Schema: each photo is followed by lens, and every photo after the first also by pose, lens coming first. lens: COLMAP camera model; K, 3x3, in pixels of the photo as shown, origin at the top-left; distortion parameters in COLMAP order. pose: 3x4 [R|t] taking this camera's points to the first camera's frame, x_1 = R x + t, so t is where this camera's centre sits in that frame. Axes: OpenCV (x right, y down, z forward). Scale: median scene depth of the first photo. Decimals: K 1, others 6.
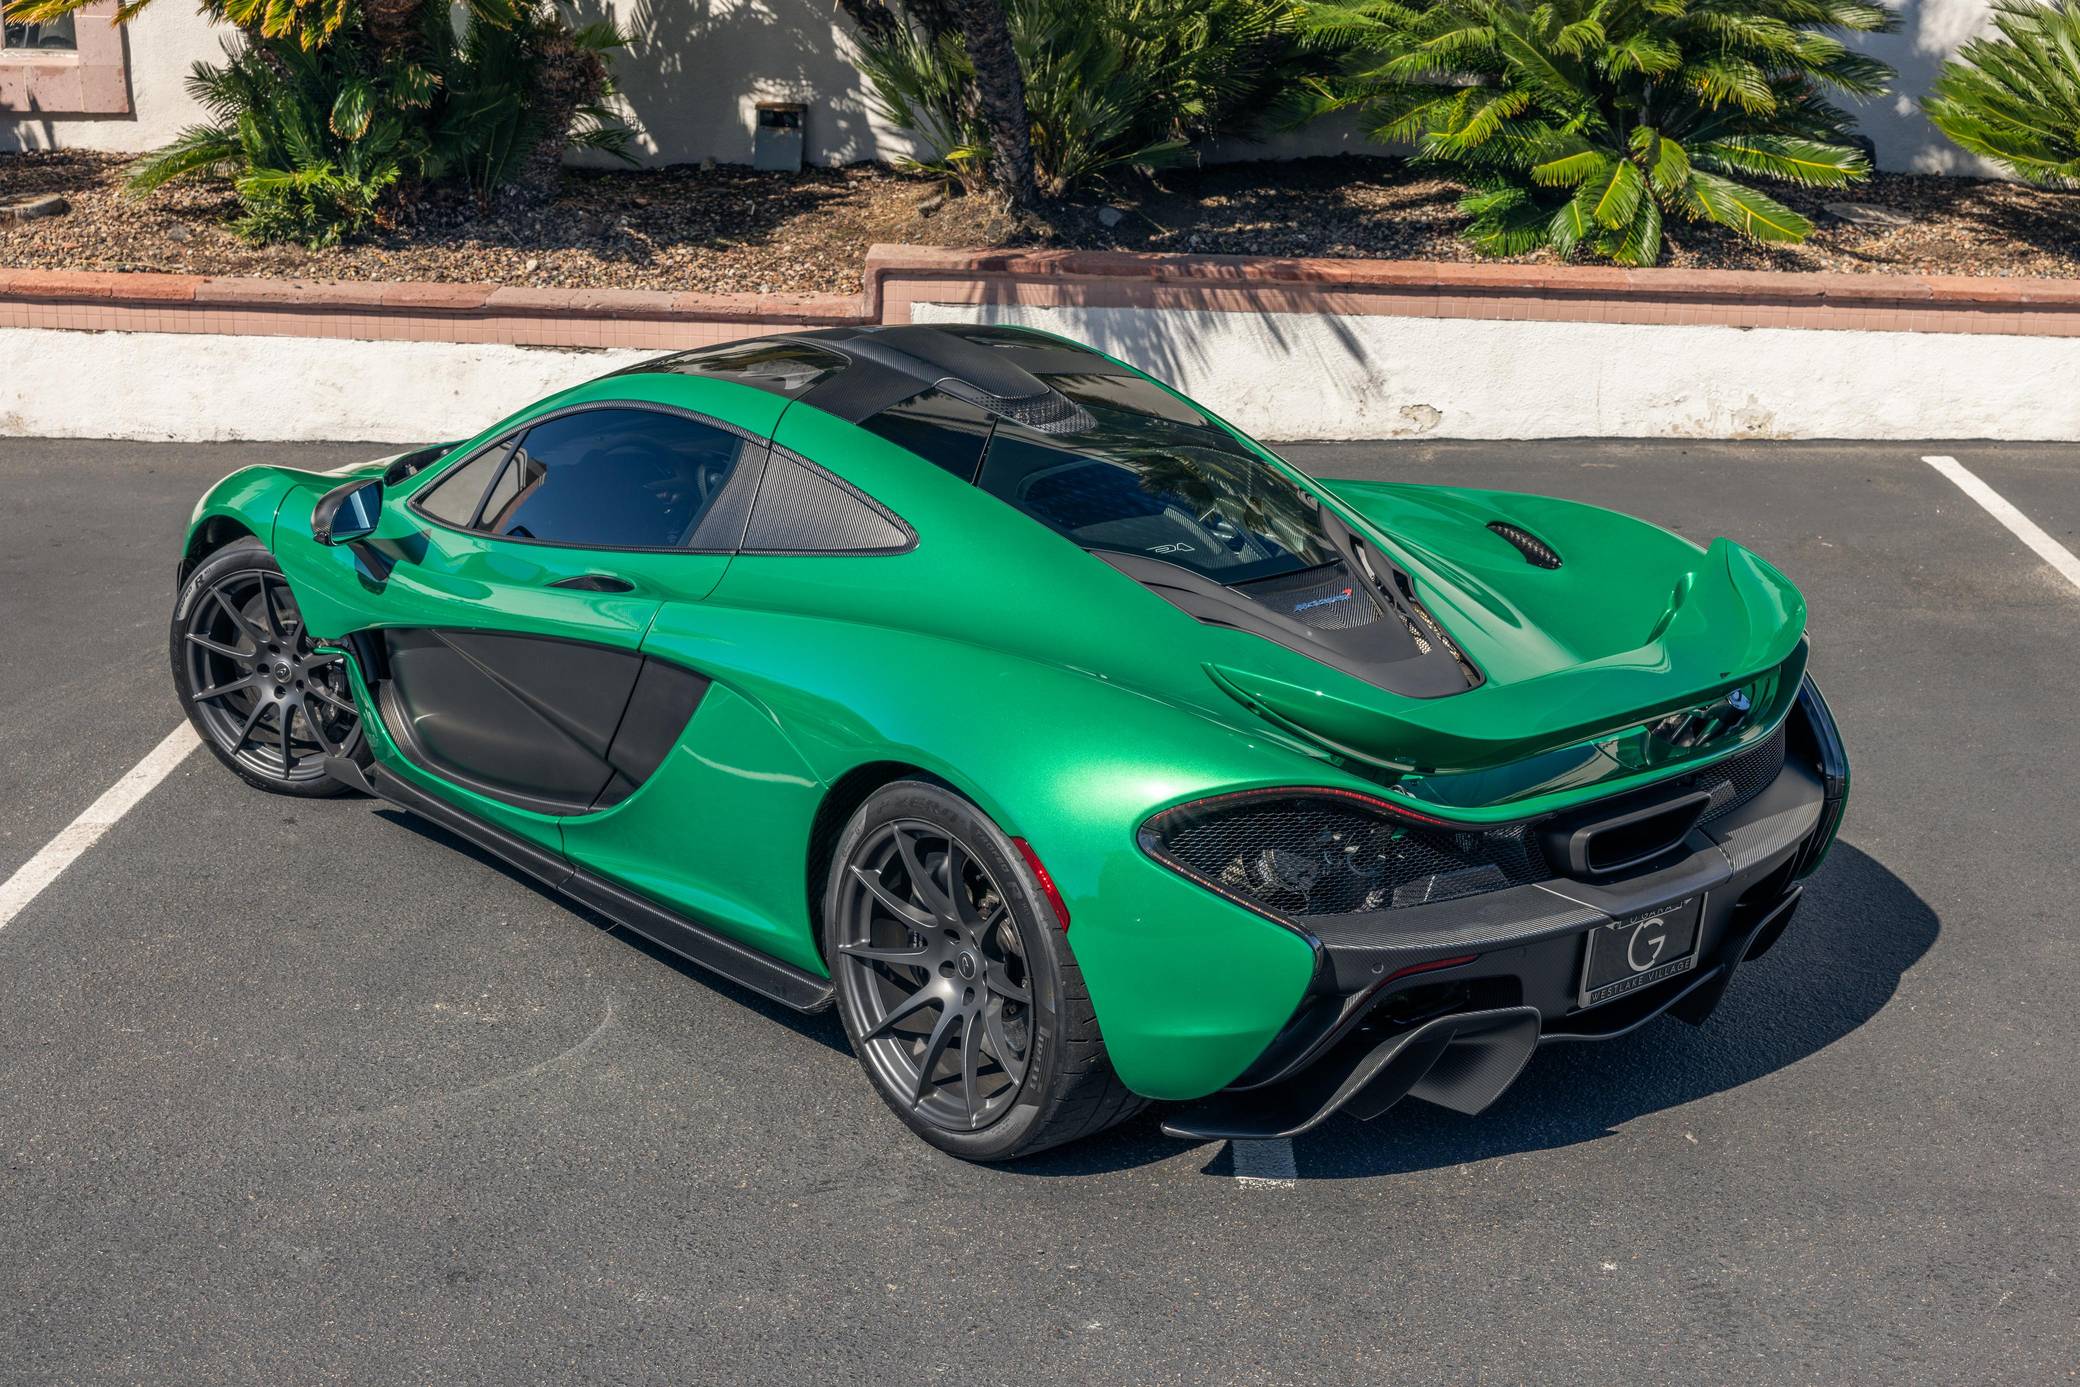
lens RADIAL K [[3002.7, 0, 1068.0], [0, 3002.7, 699.1], [0, 0, 1]] dist [-0.003347, 0.020024]
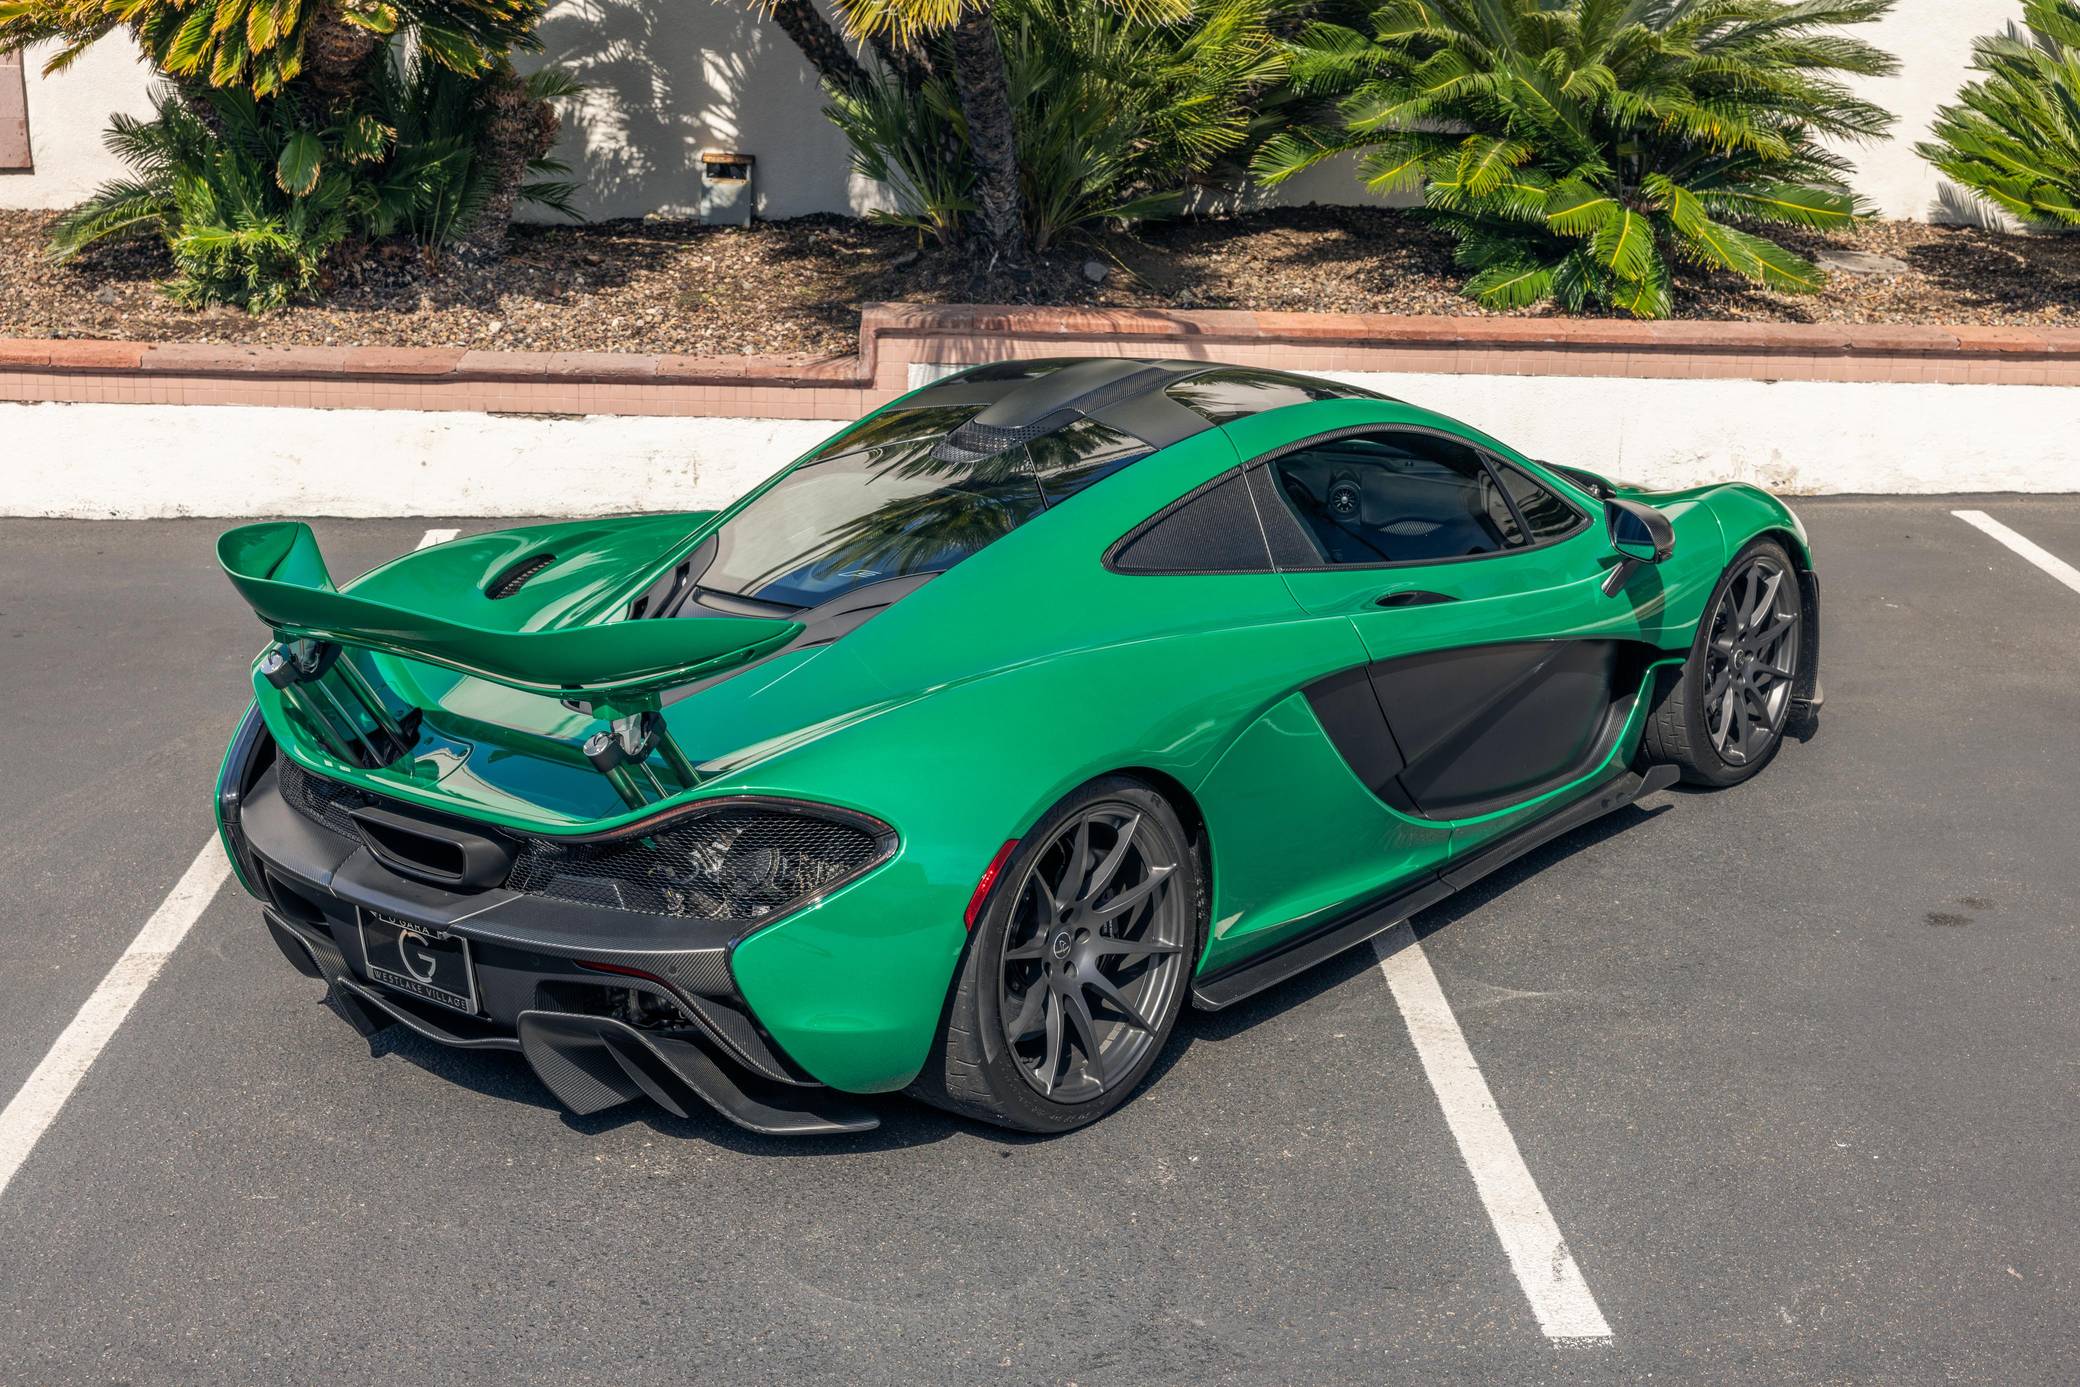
lens RADIAL K [[2977.9, 0, 1039.9], [0, 2977.9, 694.2], [0, 0, 1]] dist [0.008130, 0.001411]
pose [[0.997489, -0.017345, 0.068669, -0.074885], [0.018405, 0.999720, -0.014840, -0.012171], [-0.068392, 0.016067, 0.997529, 0.055570]]
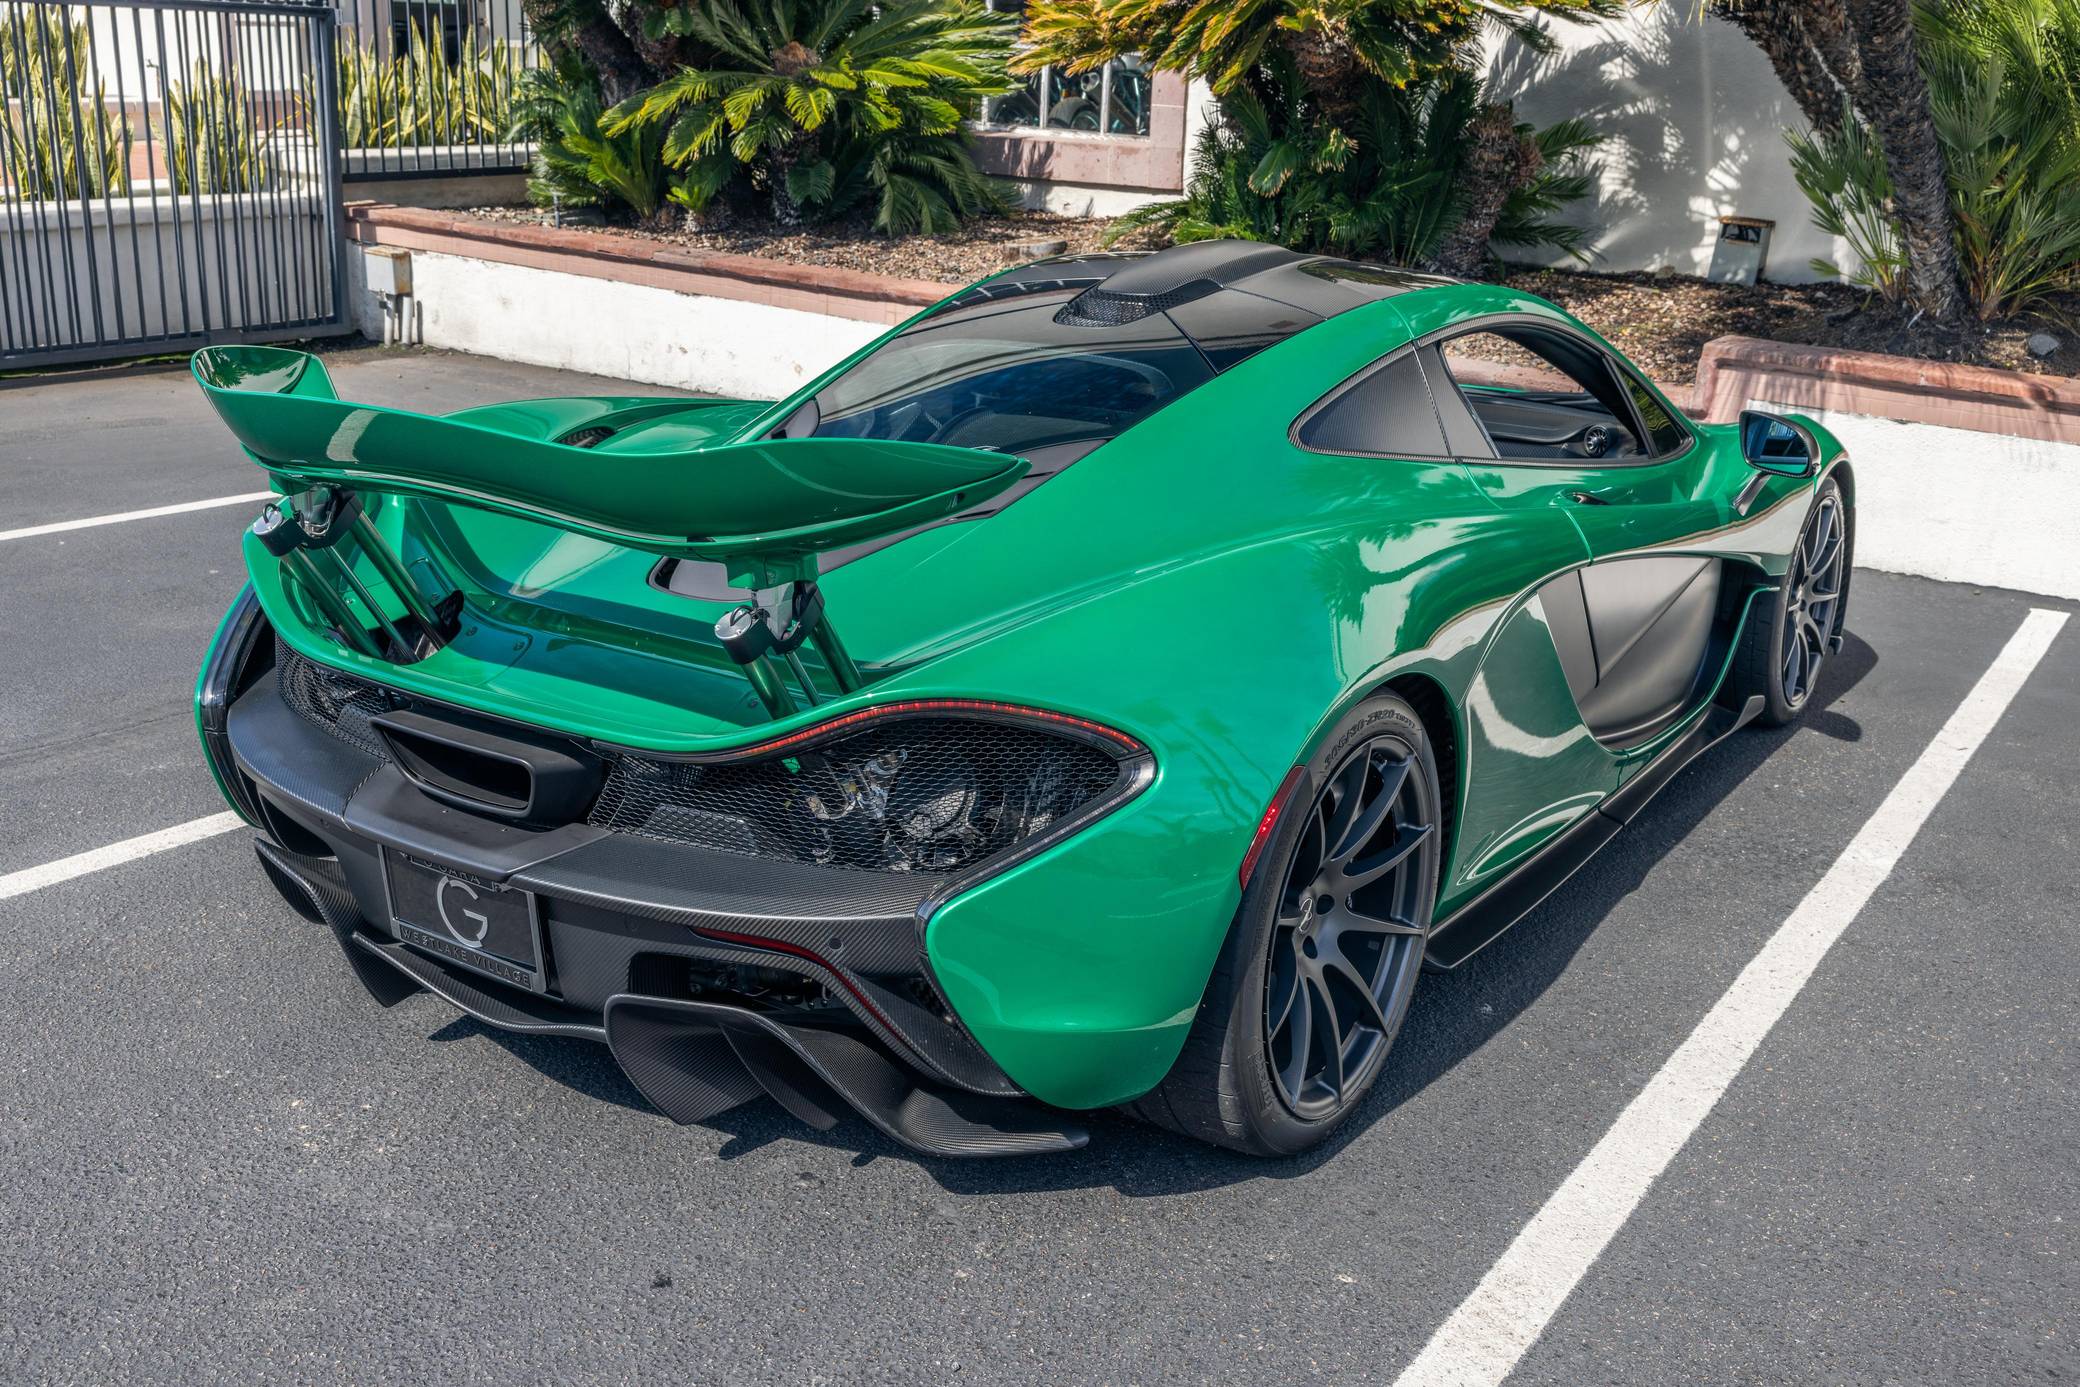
lens RADIAL K [[2025.6, 0, 1046.2], [0, 2025.6, 705.9], [0, 0, 1]] dist [-0.004663, 0.010743]
pose [[0.842913, 0.187015, -0.504502, 0.091476], [-0.191788, 0.980493, 0.043026, -0.026271], [0.502707, 0.060491, 0.862338, 0.358310]]
